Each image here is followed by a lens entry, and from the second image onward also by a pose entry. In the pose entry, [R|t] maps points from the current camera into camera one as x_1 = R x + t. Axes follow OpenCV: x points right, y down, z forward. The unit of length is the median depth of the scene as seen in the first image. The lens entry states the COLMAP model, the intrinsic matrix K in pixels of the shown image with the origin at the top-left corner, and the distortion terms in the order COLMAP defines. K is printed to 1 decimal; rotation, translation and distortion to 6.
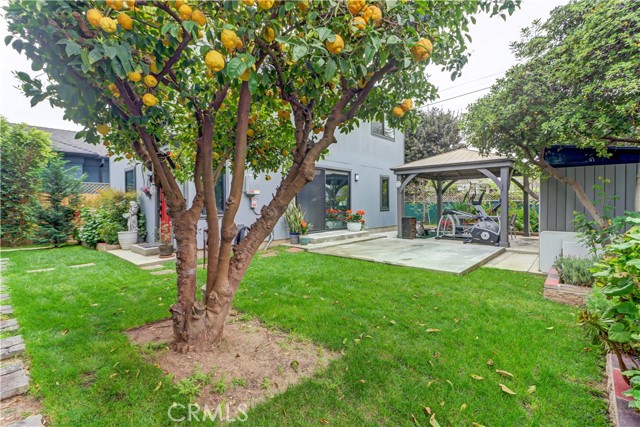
lens RADIAL K [[298.7, 0, 320.6], [0, 298.7, 206.0], [0, 0, 1]] dist [0.002120, -0.000080]
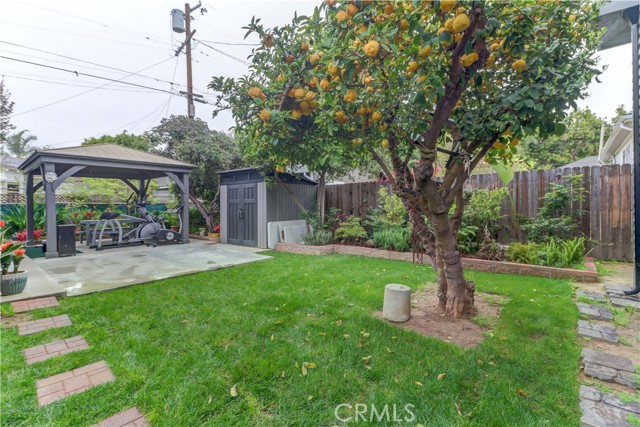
lens RADIAL K [[298.7, 0, 320.6], [0, 298.7, 206.0], [0, 0, 1]] dist [0.002120, -0.000080]
pose [[-0.042131, -0.006035, 0.999094, -0.450128], [0.008616, 0.999942, 0.006404, -0.007336], [-0.999075, 0.008878, -0.042077, 0.454704]]
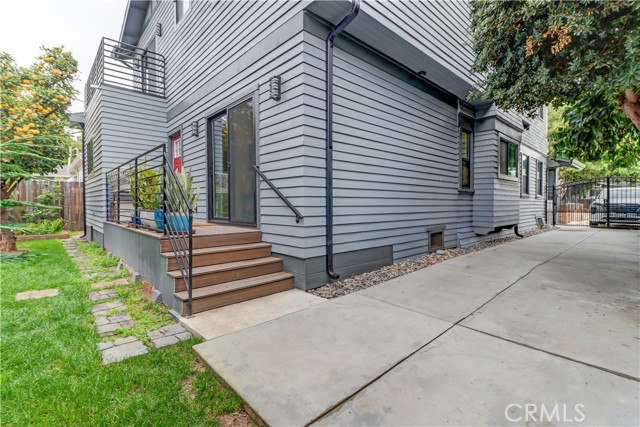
lens RADIAL K [[298.7, 0, 320.6], [0, 298.7, 206.0], [0, 0, 1]] dist [0.002120, -0.000080]
pose [[-0.996778, 0.003113, 0.080146, -0.808591], [0.003737, 0.999964, 0.007638, 0.004502], [-0.080119, 0.007913, -0.996754, 0.817945]]
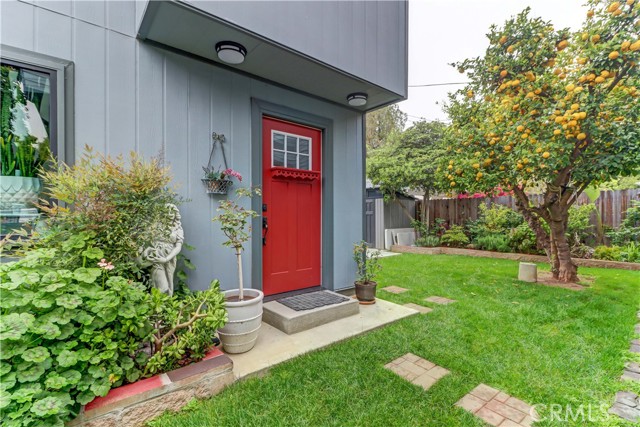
lens RADIAL K [[298.0, 0, 321.0], [0, 298.0, 215.6], [0, 0, 1]] dist [-0.012900, -0.000258]
pose [[0.128063, -0.000309, 0.991766, -0.668383], [0.002124, 0.999998, 0.000037, -0.007998], [-0.991764, 0.002102, 0.128063, 0.624238]]
